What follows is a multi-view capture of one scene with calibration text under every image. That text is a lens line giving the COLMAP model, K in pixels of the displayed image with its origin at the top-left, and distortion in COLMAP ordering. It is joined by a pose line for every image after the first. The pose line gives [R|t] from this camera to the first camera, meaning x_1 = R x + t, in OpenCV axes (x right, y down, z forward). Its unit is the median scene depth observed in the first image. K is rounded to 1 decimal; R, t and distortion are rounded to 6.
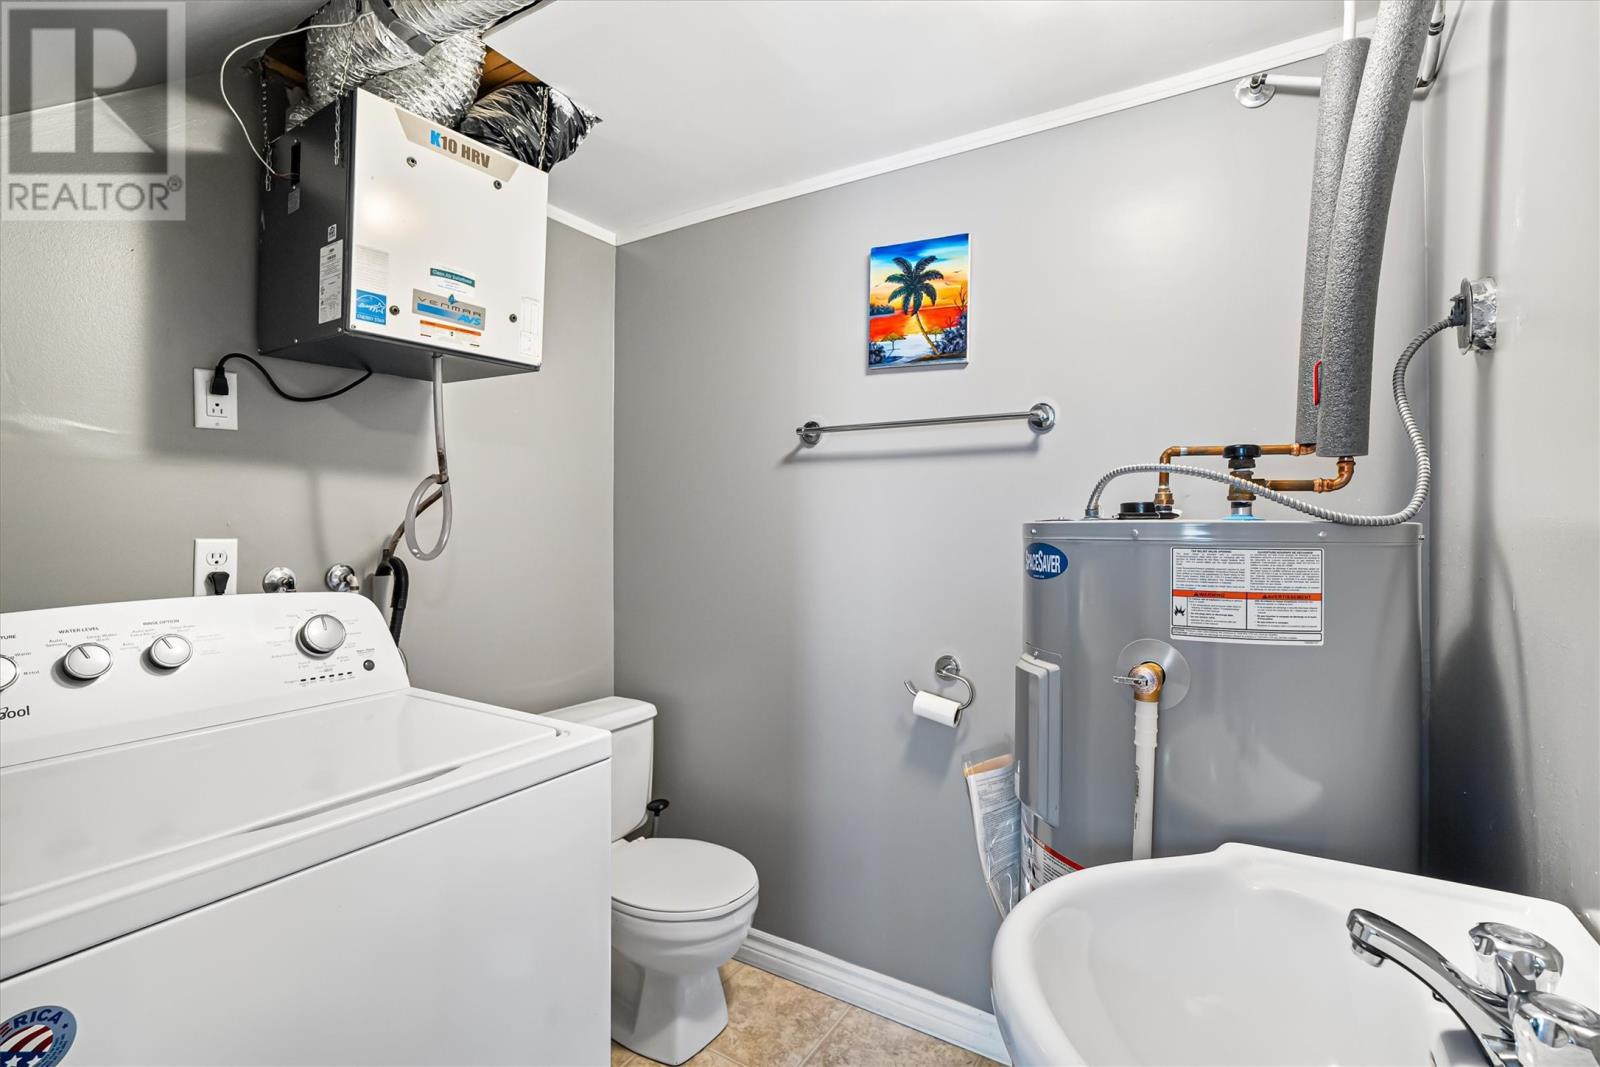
lens RADIAL K [[715.8, 0, 800.0], [0, 715.8, 533.5], [0, 0, 1]] dist [-0.016937, 0.001022]
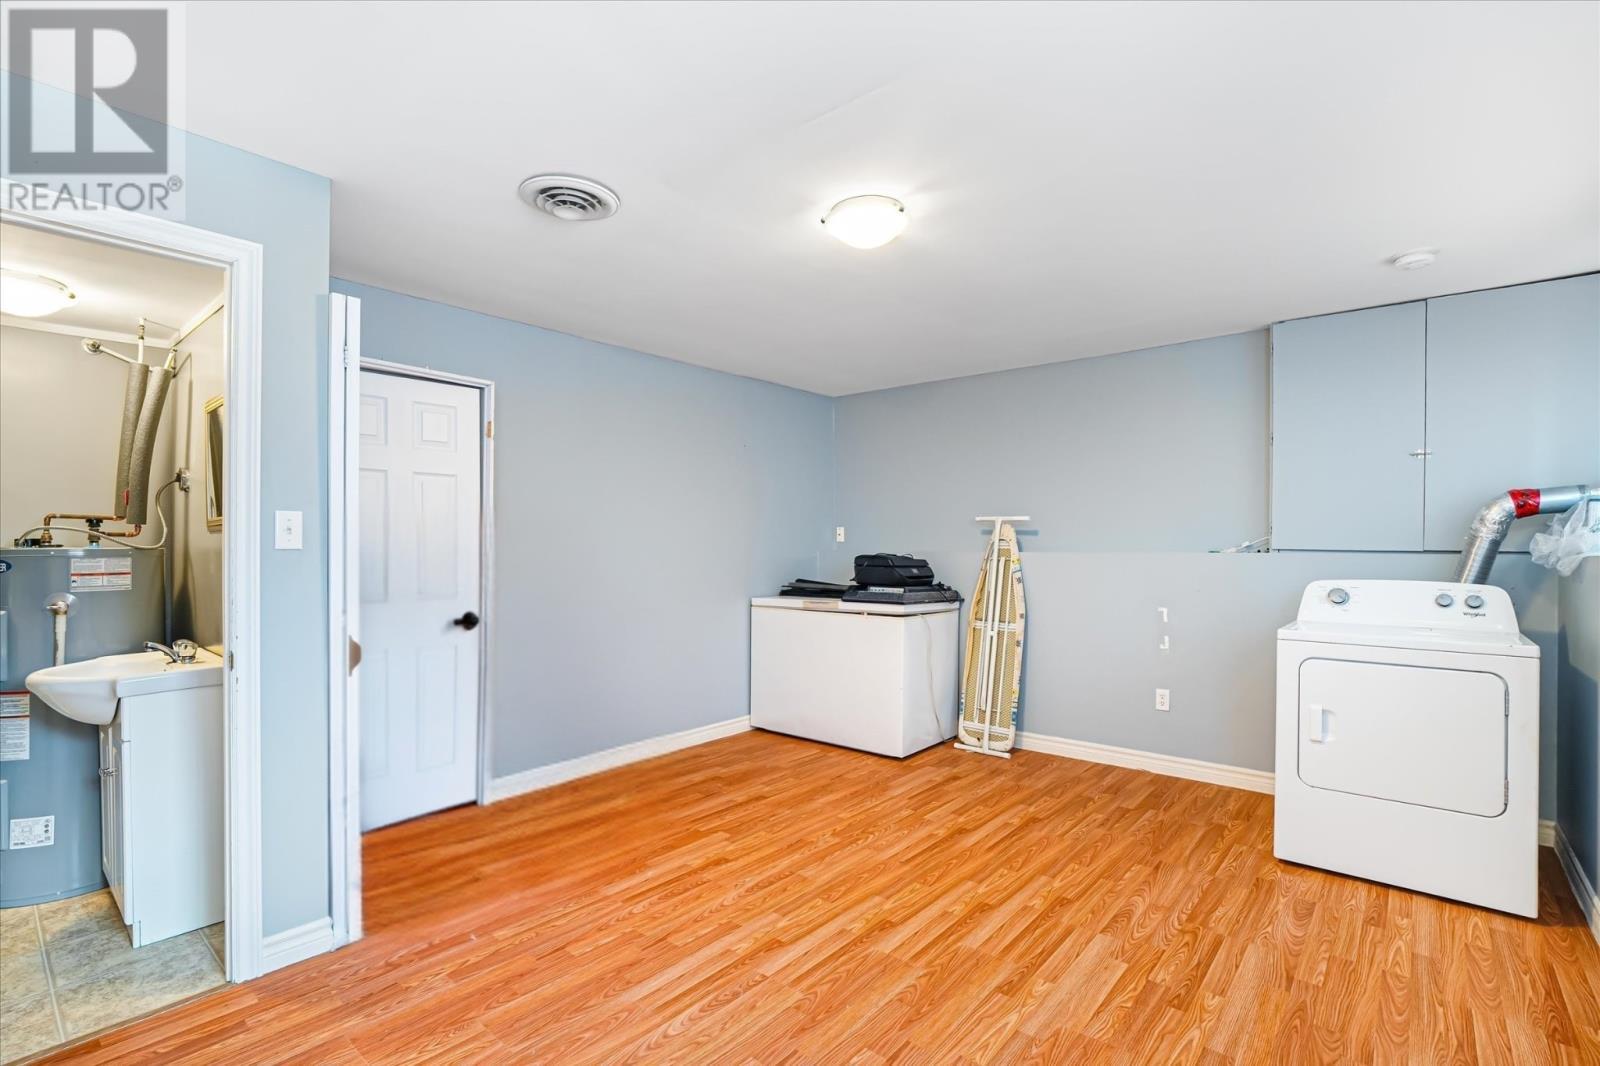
lens RADIAL K [[715.8, 0, 800.0], [0, 715.8, 533.0], [0, 0, 1]] dist [-0.016937, 0.001022]
pose [[0.148390, 0.008519, 0.988892, -1.659802], [0.015077, 0.999827, -0.010876, -0.006056], [-0.988814, 0.016523, 0.148236, -2.075721]]
